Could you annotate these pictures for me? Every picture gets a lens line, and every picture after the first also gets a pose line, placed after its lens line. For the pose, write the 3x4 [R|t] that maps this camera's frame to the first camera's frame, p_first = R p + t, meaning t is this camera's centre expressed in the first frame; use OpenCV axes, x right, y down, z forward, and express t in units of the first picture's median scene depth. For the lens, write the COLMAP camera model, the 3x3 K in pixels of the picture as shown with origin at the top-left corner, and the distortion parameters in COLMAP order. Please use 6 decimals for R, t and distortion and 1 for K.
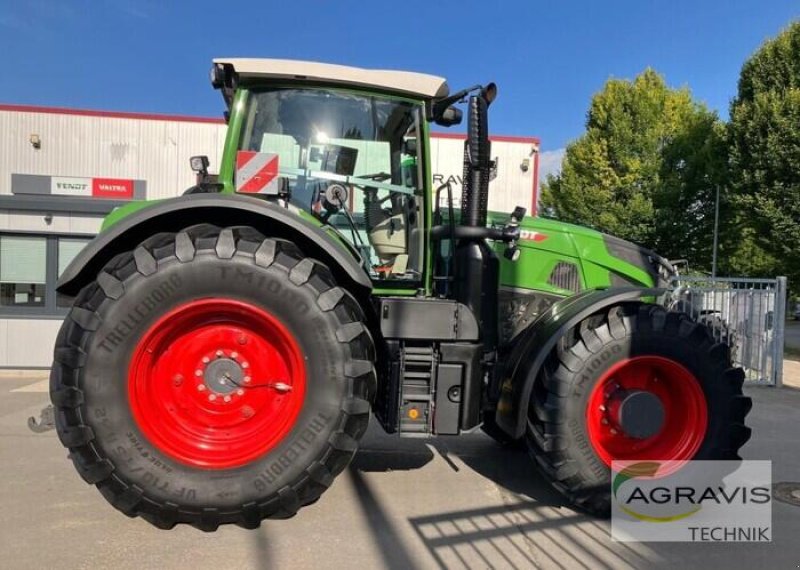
lens RADIAL K [[717.0, 0, 414.0], [0, 717.0, 308.1], [0, 0, 1]] dist [-0.000552, 0.001145]
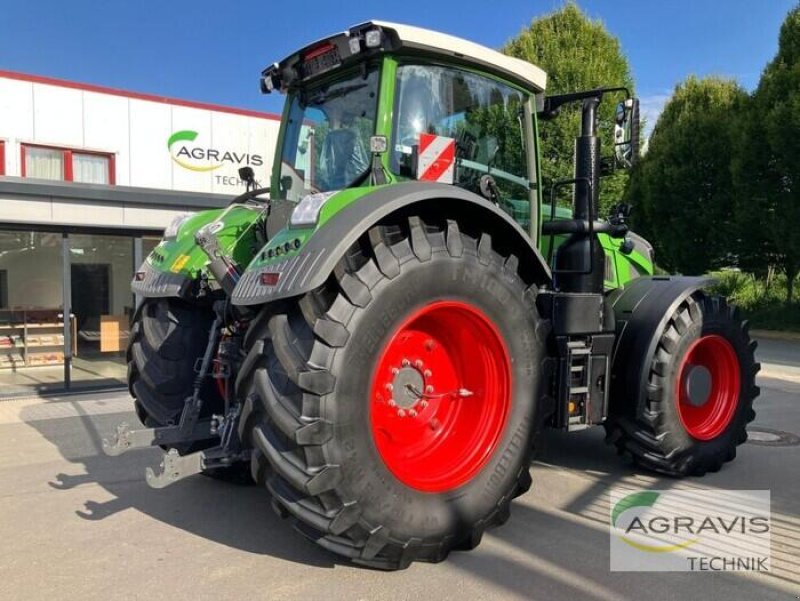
lens RADIAL K [[725.5, 0, 409.4], [0, 725.5, 315.3], [0, 0, 1]] dist [-0.001813, -0.001127]
pose [[0.859522, -0.045891, 0.509035, -0.716758], [0.027859, 0.998687, 0.042995, -0.032817], [-0.510340, -0.022774, 0.859671, 0.232810]]
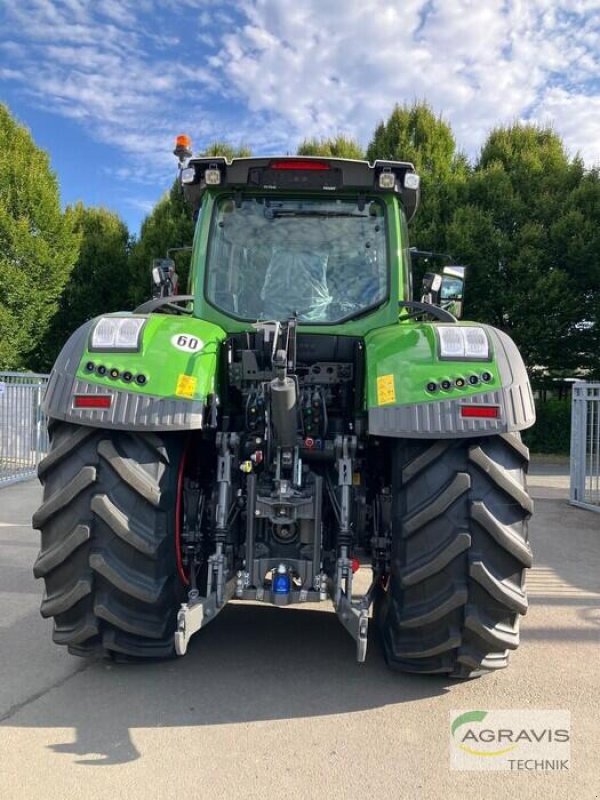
lens RADIAL K [[695.1, 0, 300.0], [0, 695.1, 400.0], [0, 0, 1]] dist [-0.002541, 0.006180]
pose [[0.129847, -0.028739, 0.991118, -1.198351], [0.002056, 0.999586, 0.028715, -0.075671], [-0.991532, -0.001691, 0.129852, 1.043859]]
